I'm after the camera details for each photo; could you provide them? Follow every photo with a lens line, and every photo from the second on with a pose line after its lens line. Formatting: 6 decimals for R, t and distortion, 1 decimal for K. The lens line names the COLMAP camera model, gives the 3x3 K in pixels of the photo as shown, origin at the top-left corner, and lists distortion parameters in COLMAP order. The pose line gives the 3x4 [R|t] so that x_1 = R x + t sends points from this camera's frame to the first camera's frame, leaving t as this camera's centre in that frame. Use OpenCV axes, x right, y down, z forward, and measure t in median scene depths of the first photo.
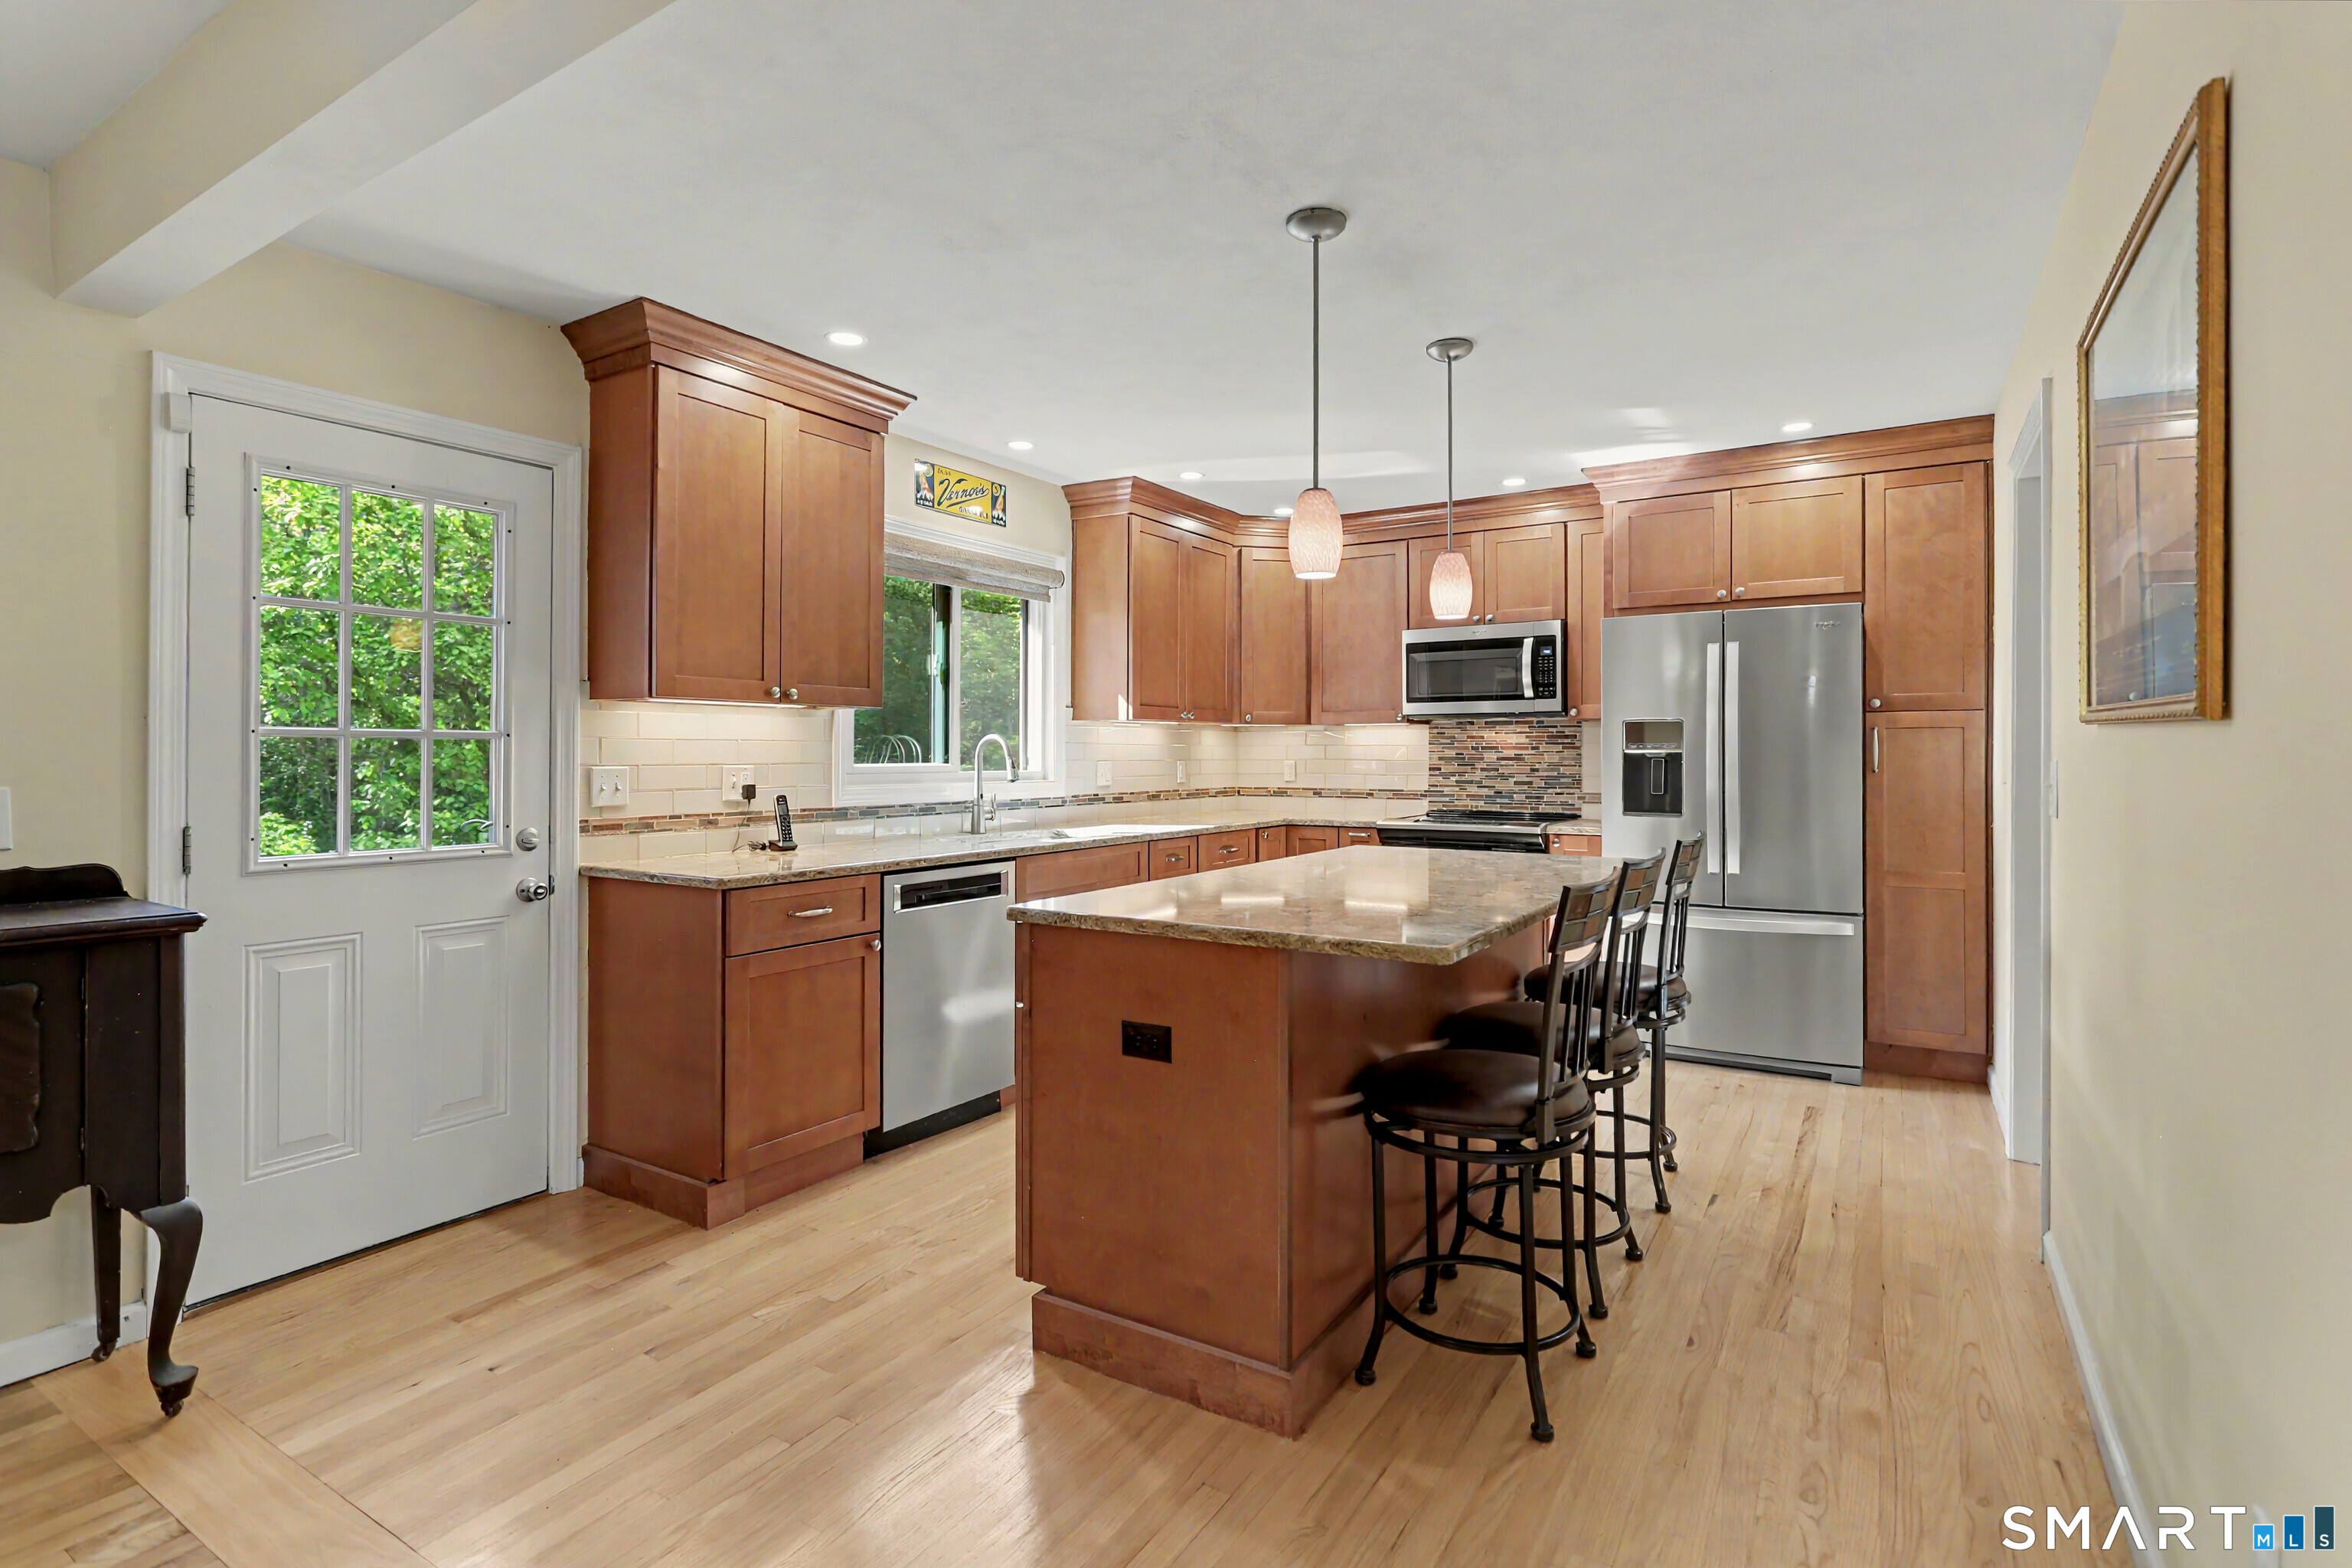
lens RADIAL K [[1135.6, 0, 1170.2], [0, 1135.6, 752.0], [0, 0, 1]] dist [-0.003428, 0.000012]
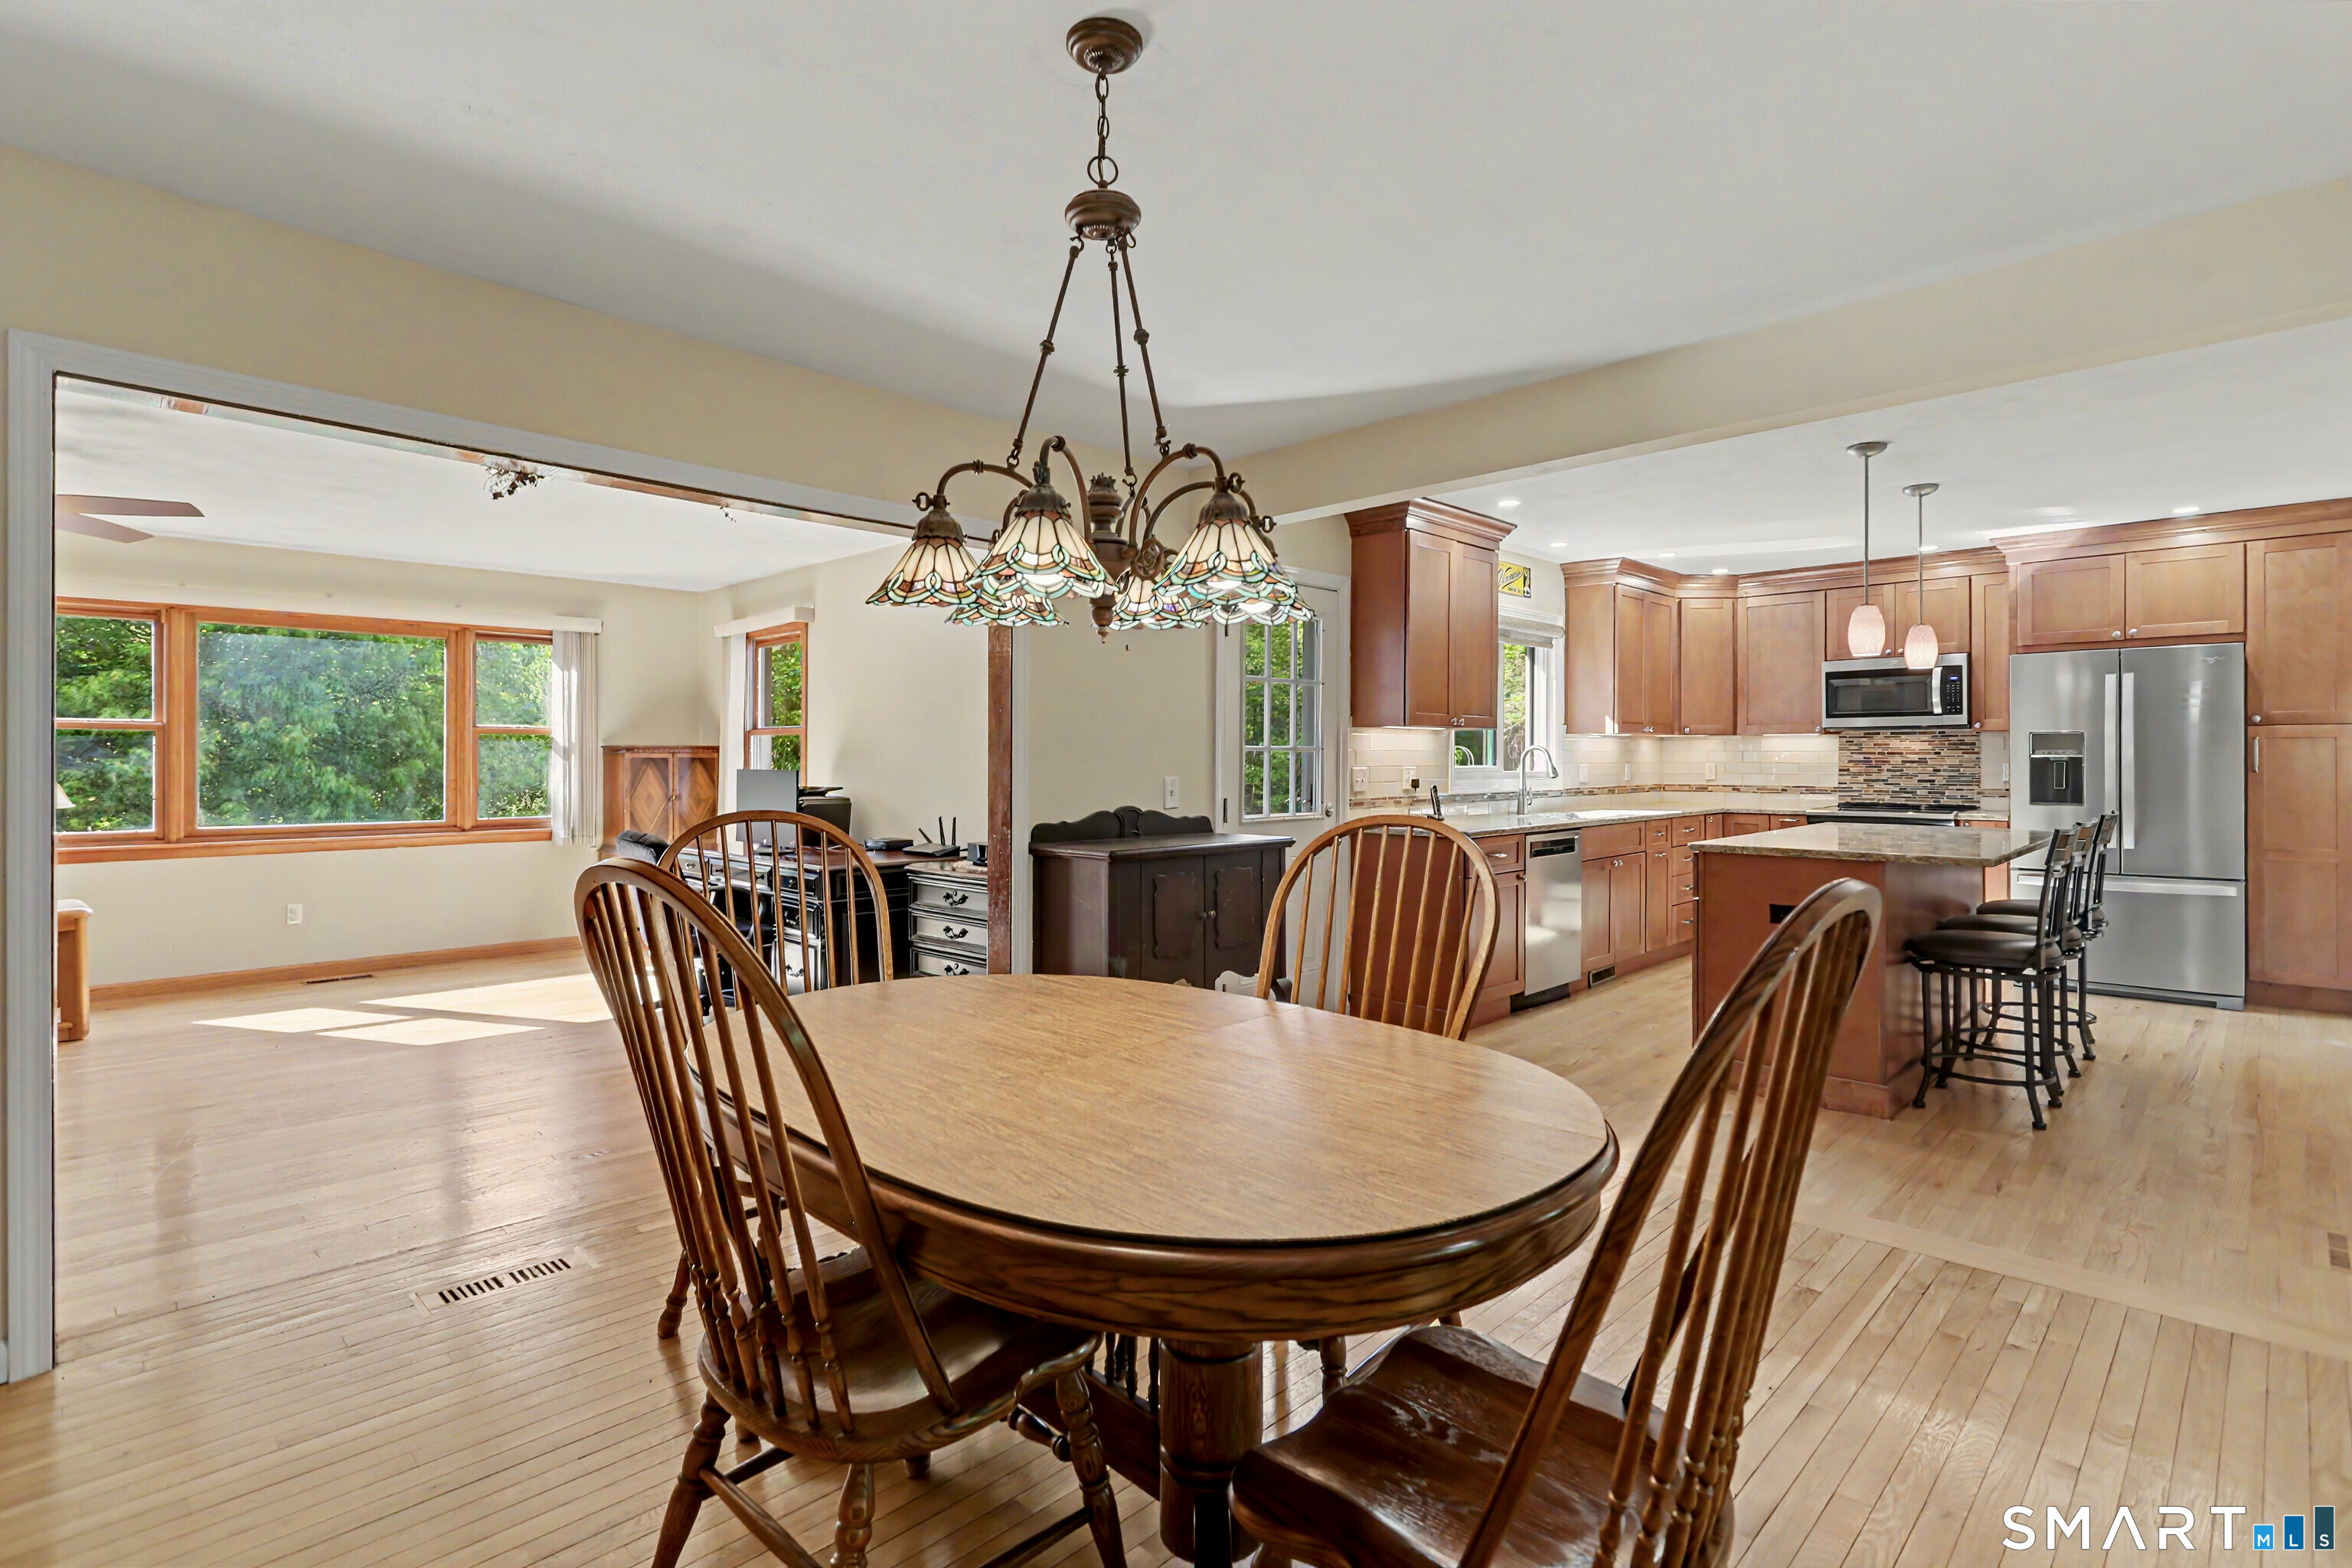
lens RADIAL K [[1133.4, 0, 1172.8], [0, 1133.4, 757.4], [0, 0, 1]] dist [-0.000826, 0.000974]
pose [[0.977752, -0.001976, -0.209757, -0.297283], [0.002517, 0.999994, 0.002311, -0.004743], [0.209751, -0.002788, 0.977751, -0.493818]]
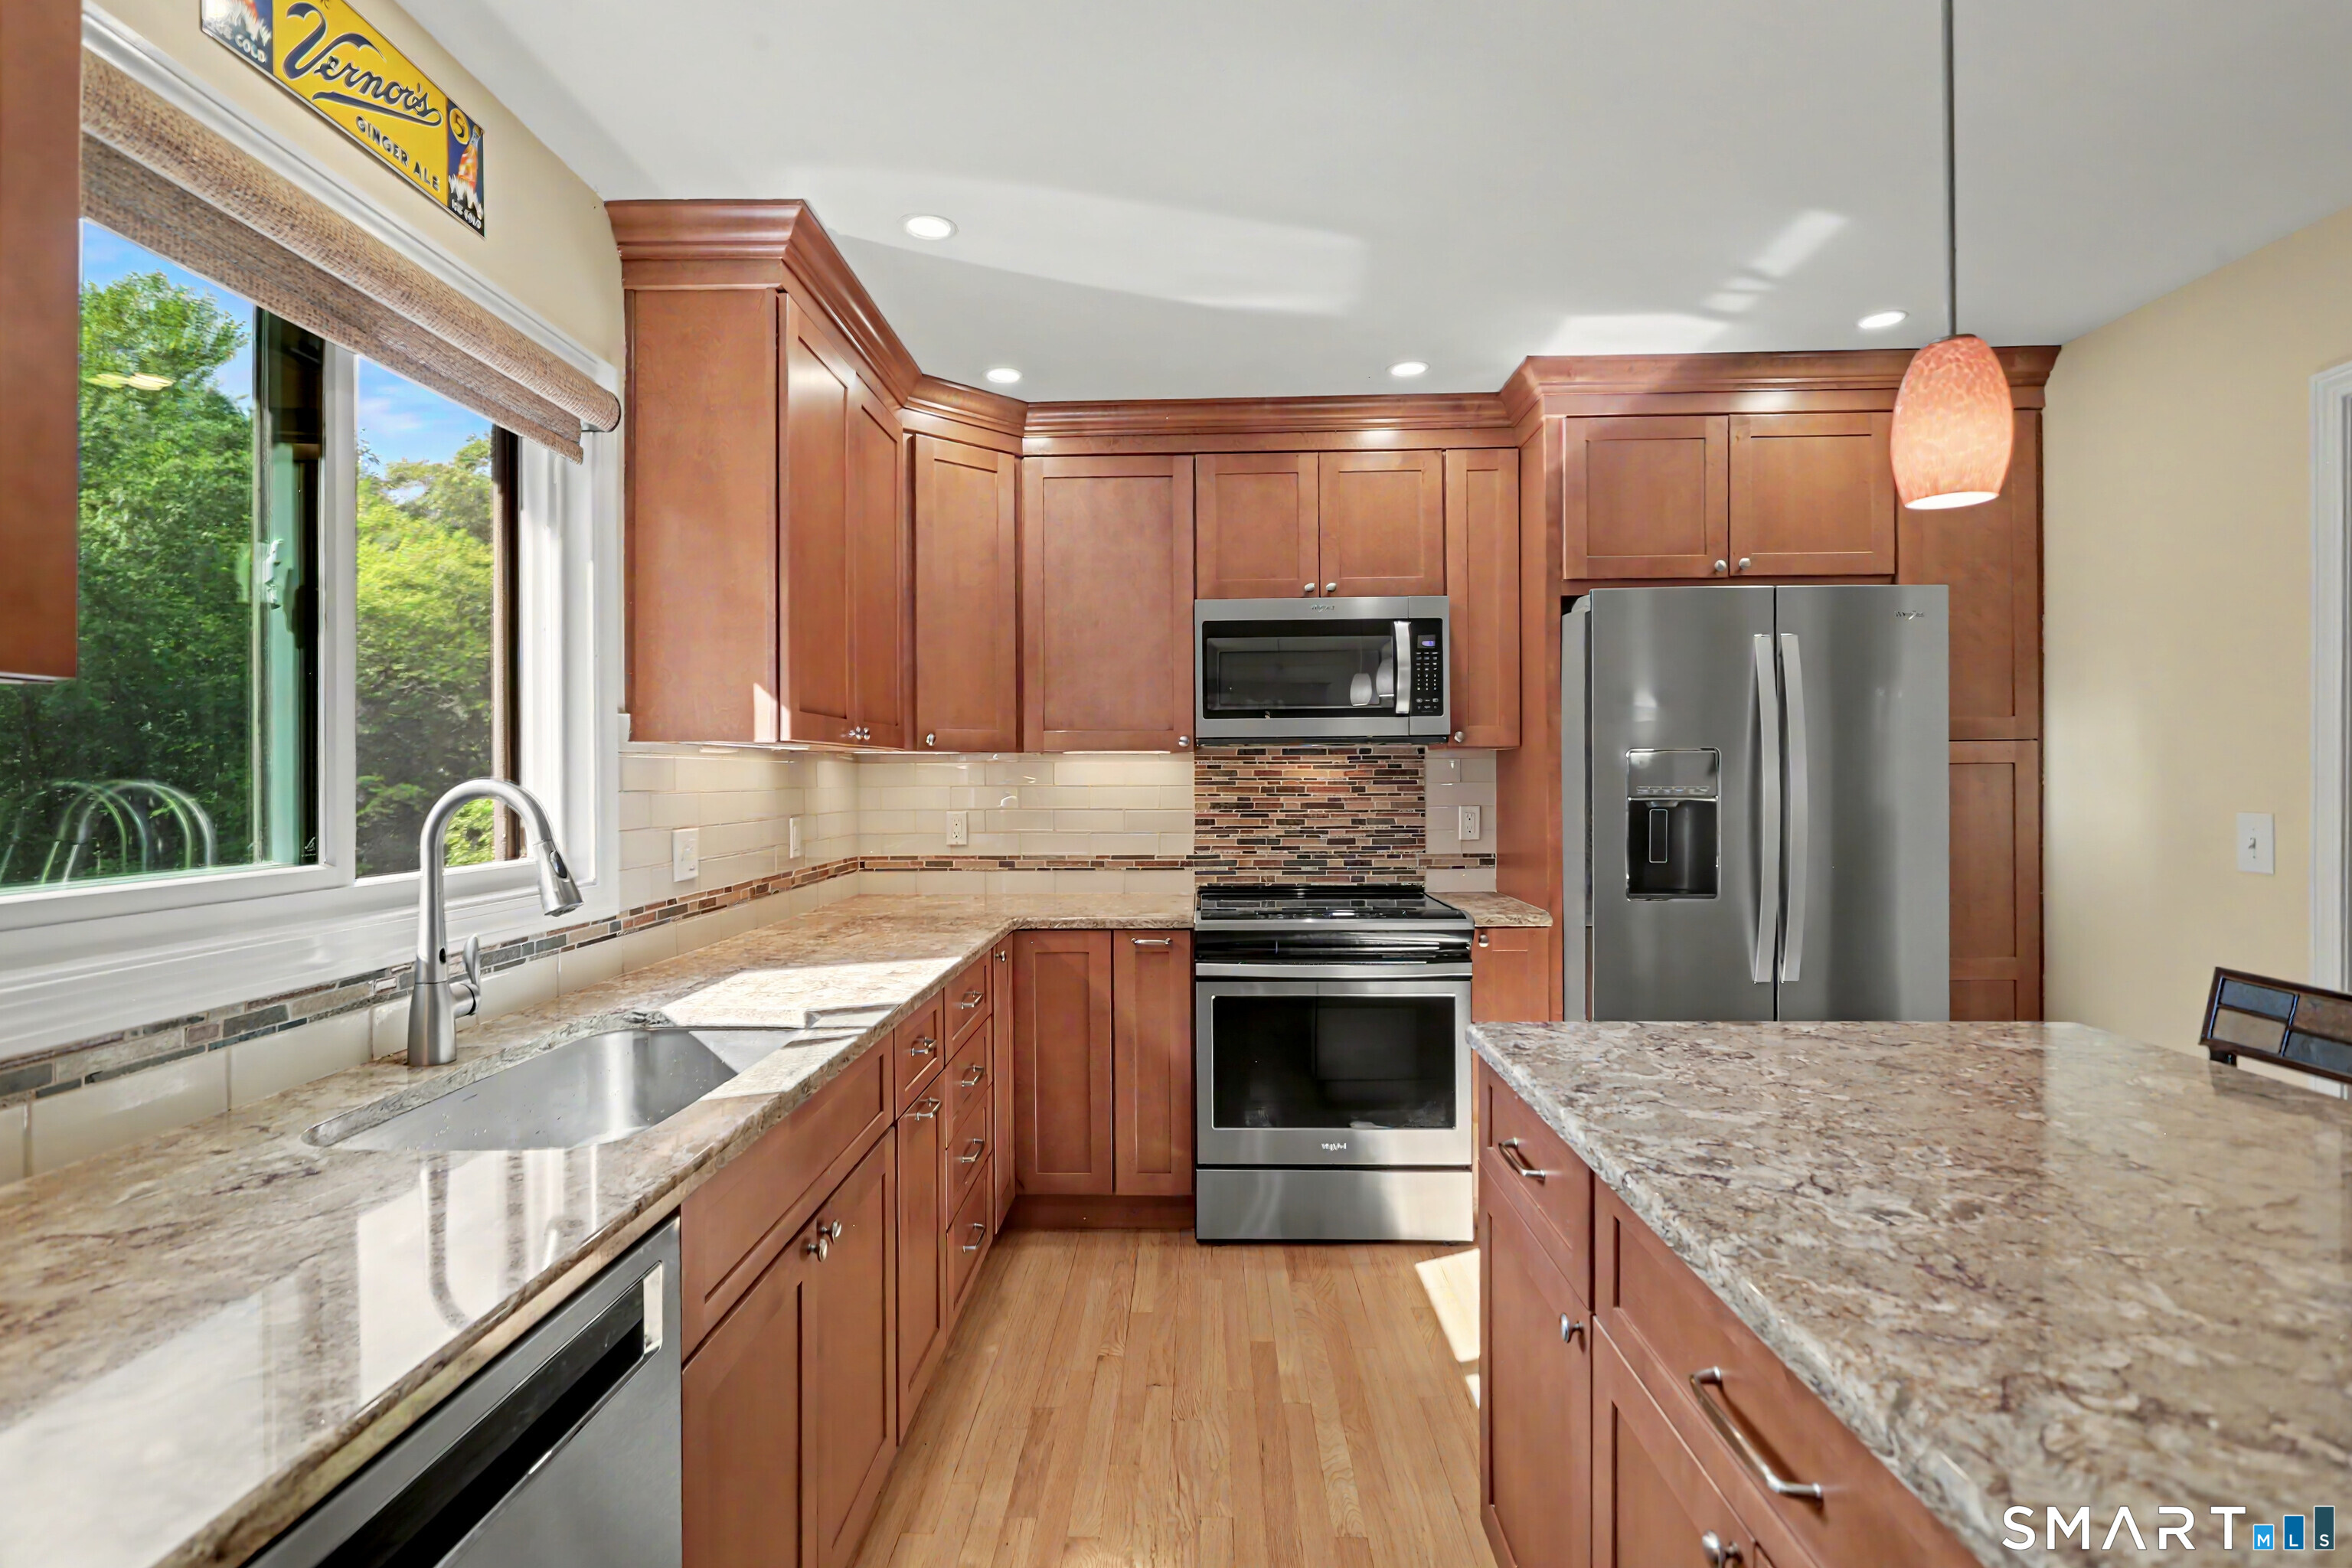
lens RADIAL K [[1155.3, 0, 1173.8], [0, 1155.3, 766.0], [0, 0, 1]] dist [-0.000286, 0.000688]
pose [[0.859474, 0.000036, 0.511179, -0.151320], [0.004725, 0.999957, -0.008014, -0.015134], [-0.511157, 0.009303, 0.859437, 0.573273]]
